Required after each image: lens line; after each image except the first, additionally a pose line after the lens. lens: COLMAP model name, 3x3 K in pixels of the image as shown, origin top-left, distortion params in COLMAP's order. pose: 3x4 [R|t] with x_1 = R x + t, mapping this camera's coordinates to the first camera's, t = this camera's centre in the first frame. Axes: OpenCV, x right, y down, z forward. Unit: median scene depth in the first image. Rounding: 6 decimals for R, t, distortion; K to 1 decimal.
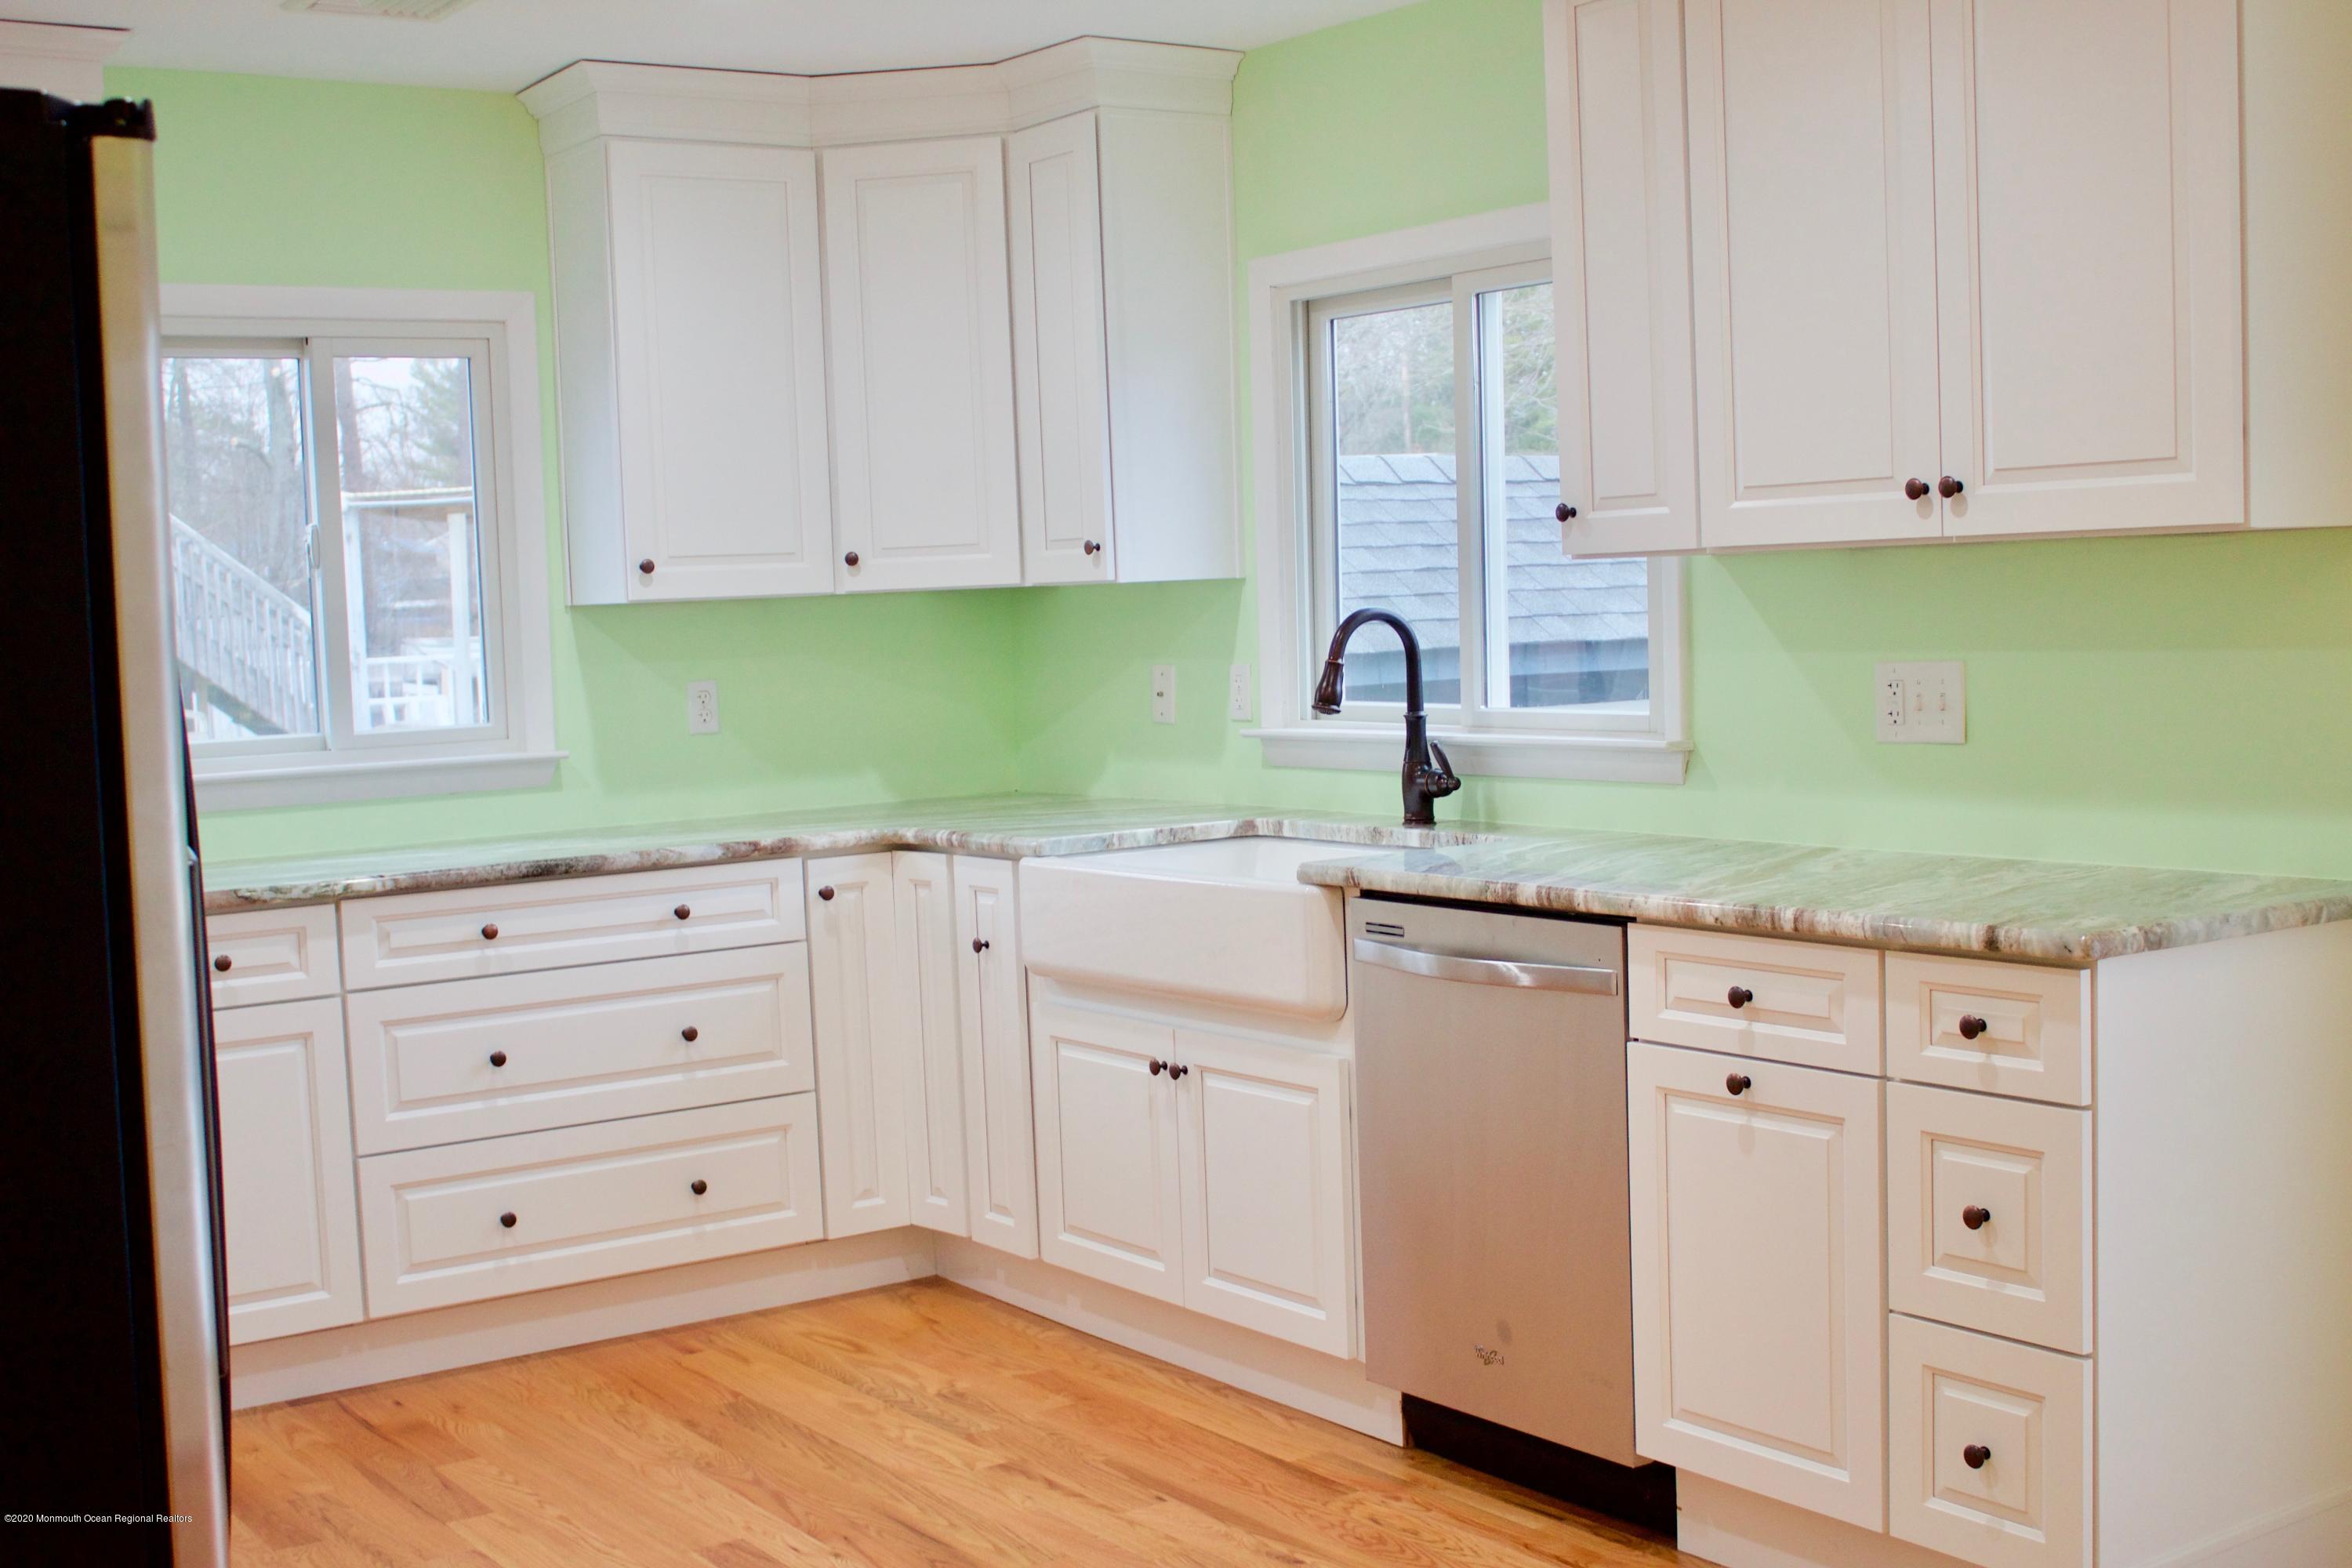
lens RADIAL K [[2776.6, 0, 1167.7], [0, 2776.6, 802.9], [0, 0, 1]] dist [-0.104472, 0.151171]
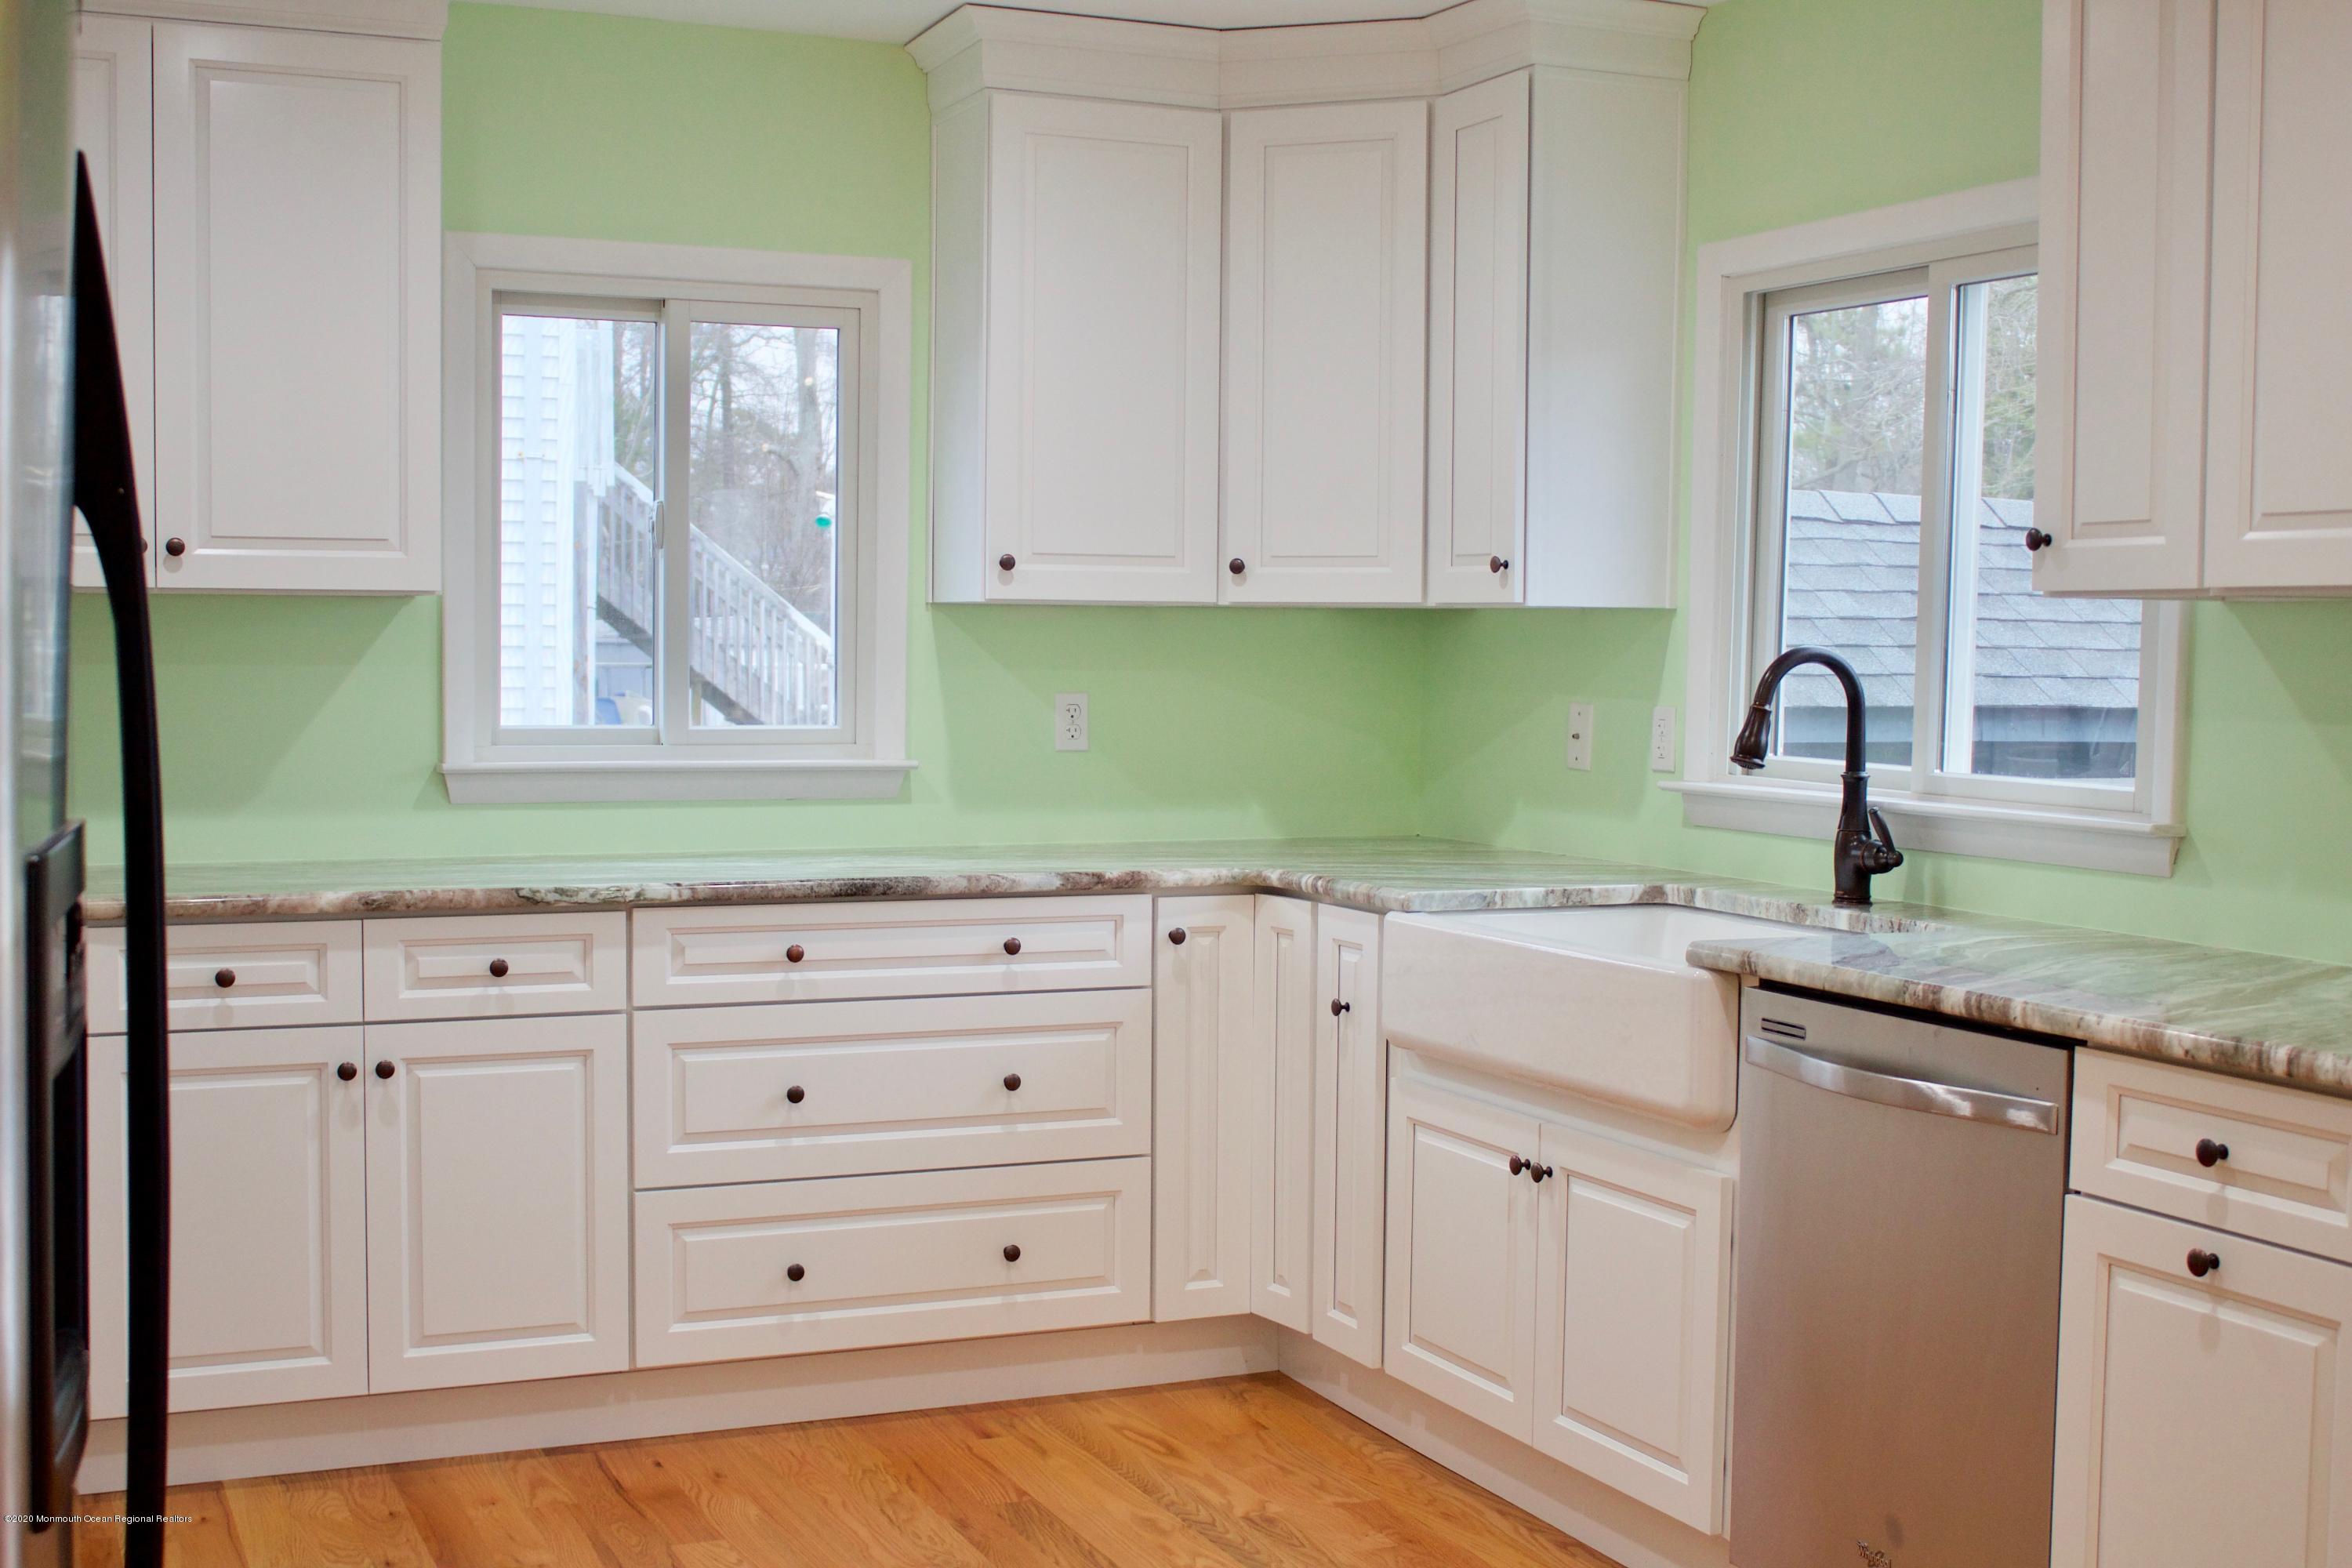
lens RADIAL K [[2776.6, 0, 1167.7], [0, 2776.6, 802.9], [0, 0, 1]] dist [-0.104472, 0.151171]
pose [[0.981240, 0.060868, -0.182932, 0.037641], [-0.063424, 0.997953, -0.008150, -0.002974], [0.182061, 0.019599, 0.983092, 0.127292]]
